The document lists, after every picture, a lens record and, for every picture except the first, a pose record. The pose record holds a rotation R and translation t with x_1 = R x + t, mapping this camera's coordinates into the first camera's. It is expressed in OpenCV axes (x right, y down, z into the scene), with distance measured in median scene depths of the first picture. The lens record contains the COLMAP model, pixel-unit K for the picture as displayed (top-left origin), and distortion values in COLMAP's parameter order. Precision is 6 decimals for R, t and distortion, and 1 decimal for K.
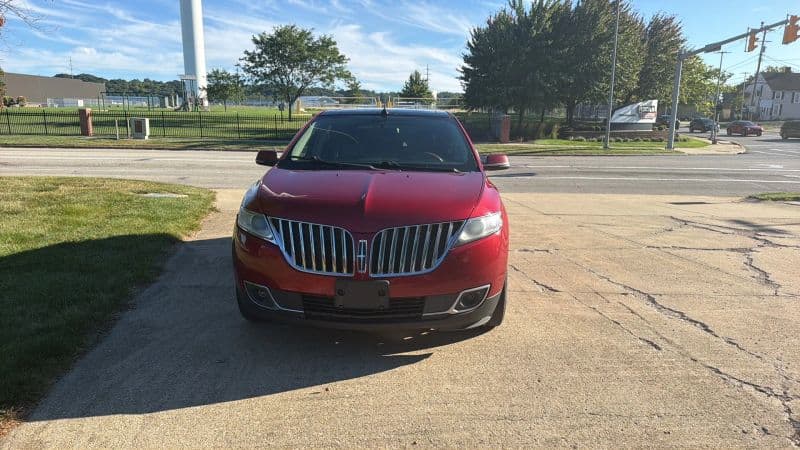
lens RADIAL K [[537.5, 0, 400.0], [0, 537.5, 225.0], [0, 0, 1]] dist [0.004754, -0.029406]
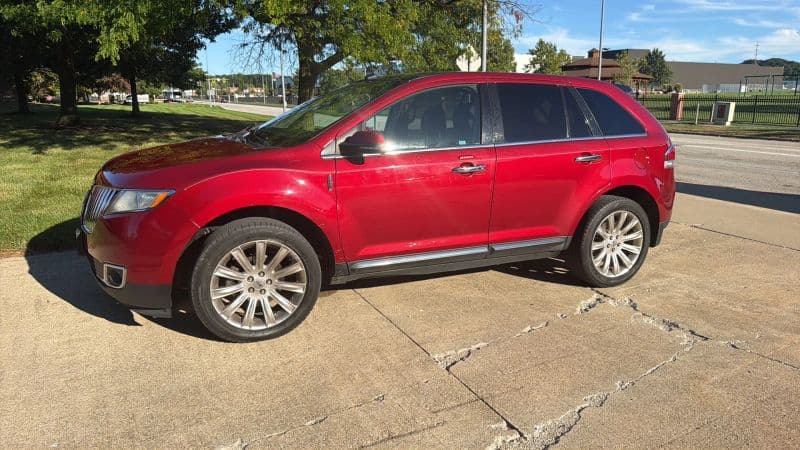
lens RADIAL K [[537.5, 0, 400.0], [0, 537.5, 225.0], [0, 0, 1]] dist [0.004754, -0.029406]
pose [[0.442445, 0.185751, -0.877348, 0.111423], [-0.164715, 0.978503, 0.124102, -0.014277], [0.881539, 0.089604, 0.463529, 0.095149]]
